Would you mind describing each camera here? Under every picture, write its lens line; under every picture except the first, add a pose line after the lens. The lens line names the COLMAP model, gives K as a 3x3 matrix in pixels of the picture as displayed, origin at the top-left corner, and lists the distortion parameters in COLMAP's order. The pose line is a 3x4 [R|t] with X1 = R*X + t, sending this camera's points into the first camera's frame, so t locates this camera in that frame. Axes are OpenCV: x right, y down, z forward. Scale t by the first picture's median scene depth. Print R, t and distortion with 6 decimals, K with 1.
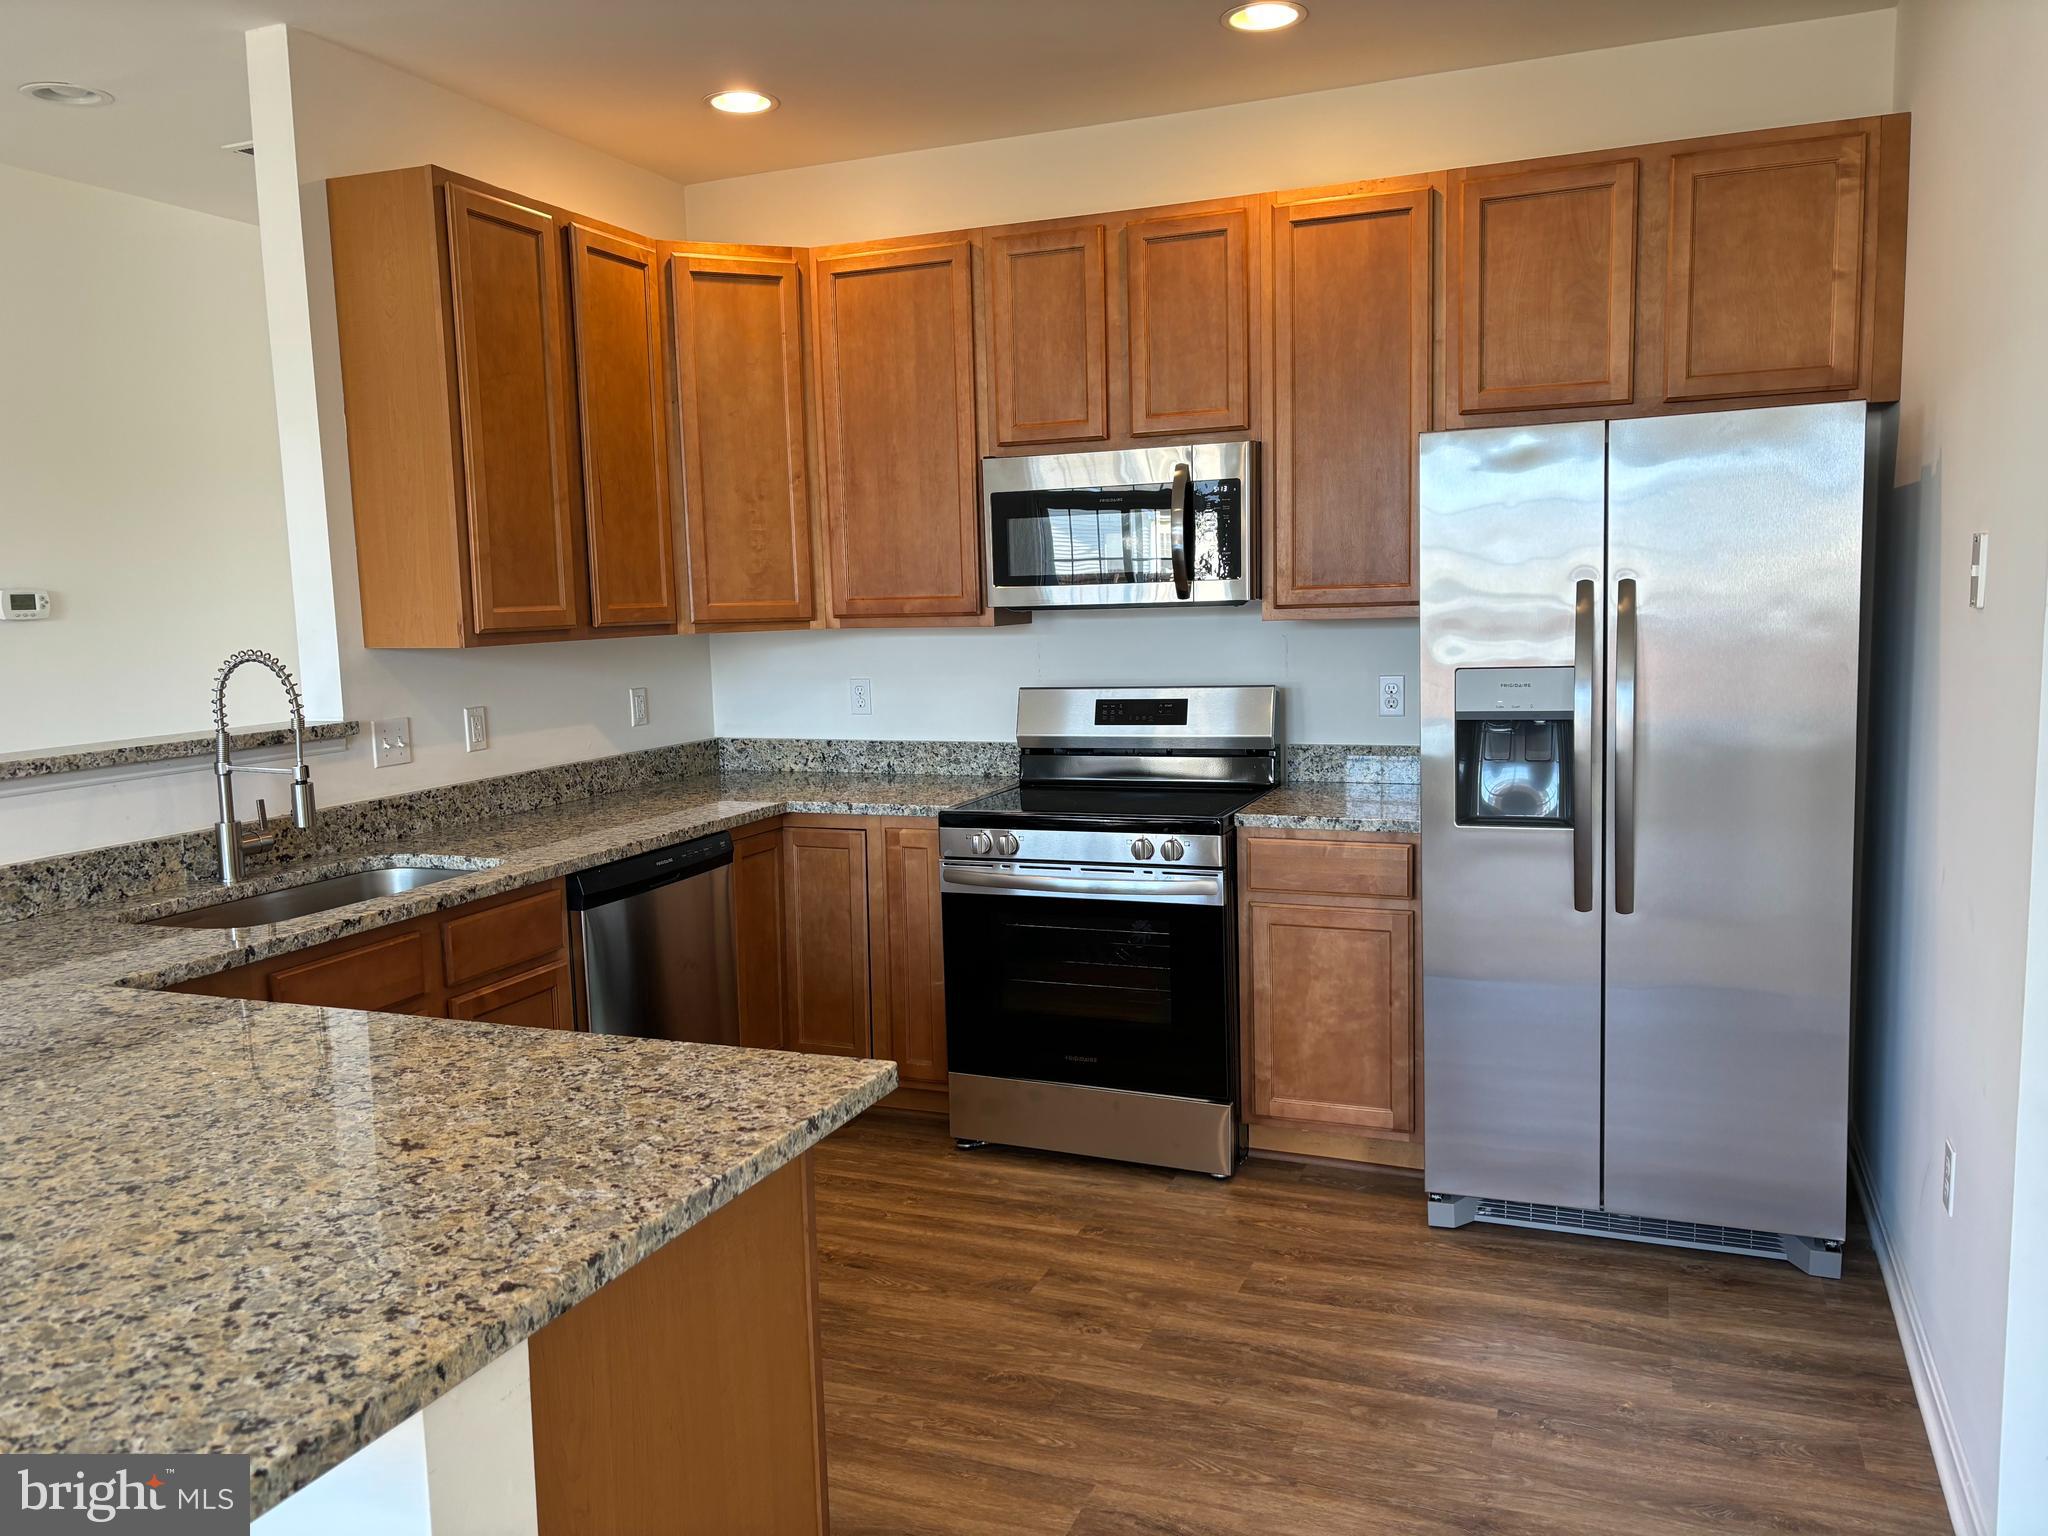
lens RADIAL K [[1547.3, 0, 1034.8], [0, 1547.3, 763.0], [0, 0, 1]] dist [-0.000509, -0.017678]
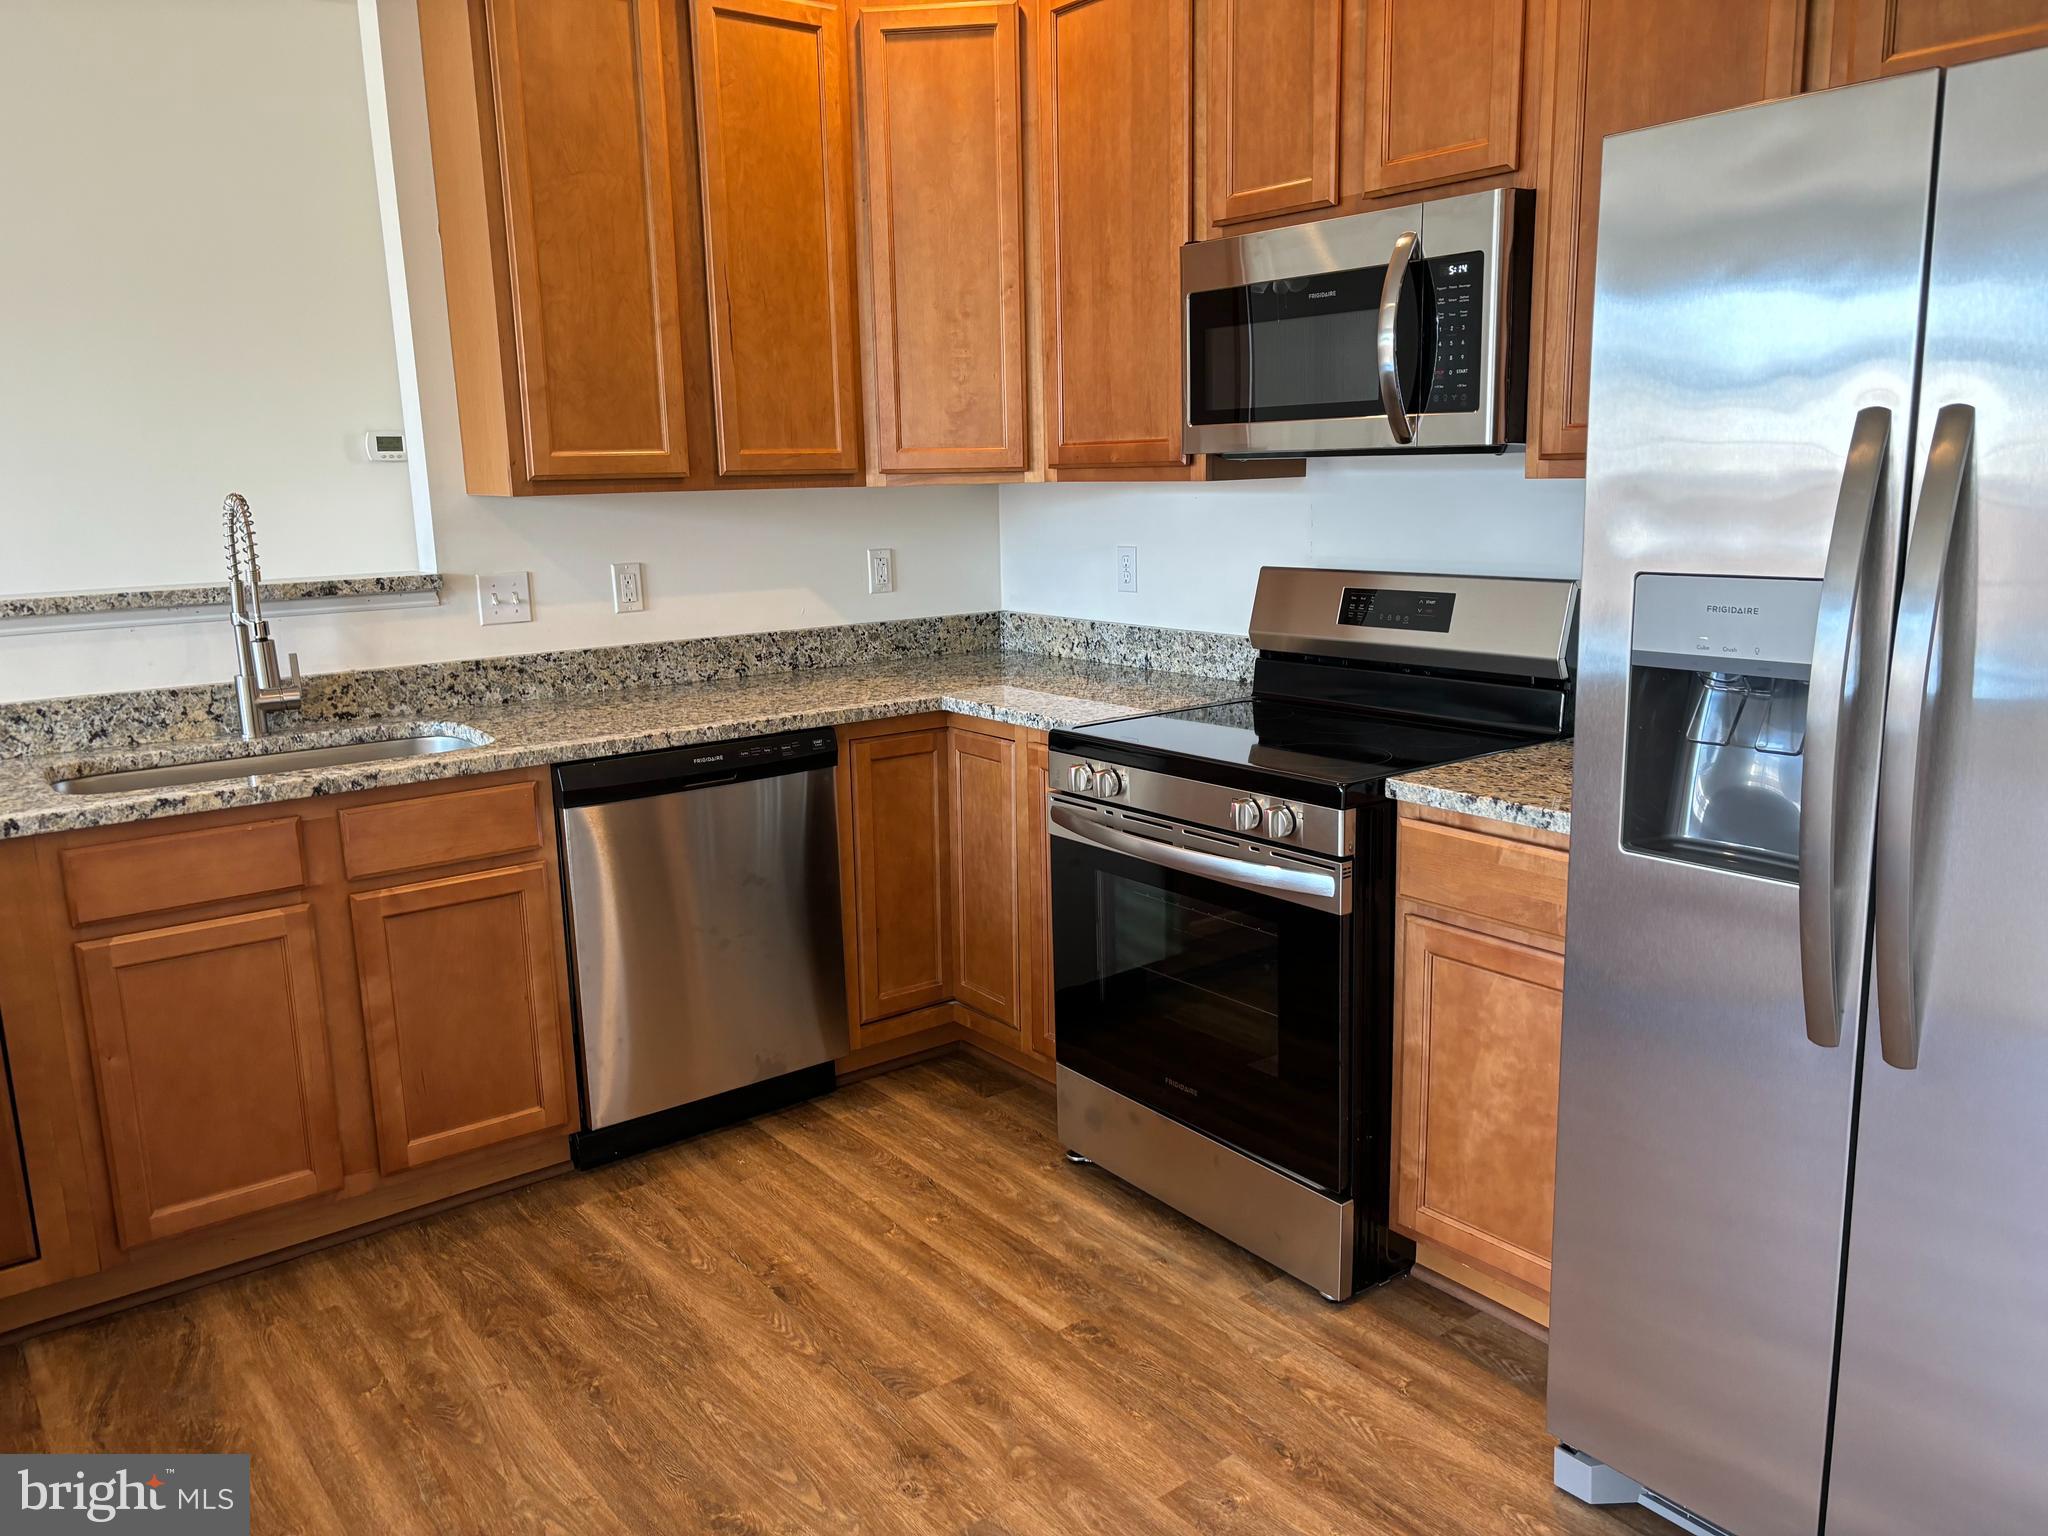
lens RADIAL K [[1547.3, 0, 1015.6], [0, 1547.3, 778.4], [0, 0, 1]] dist [-0.000509, -0.017678]
pose [[0.856395, 0.112249, -0.503971, 0.311995], [-0.060012, 0.991106, 0.118771, -0.033853], [0.512821, -0.071471, 0.855515, 0.346382]]
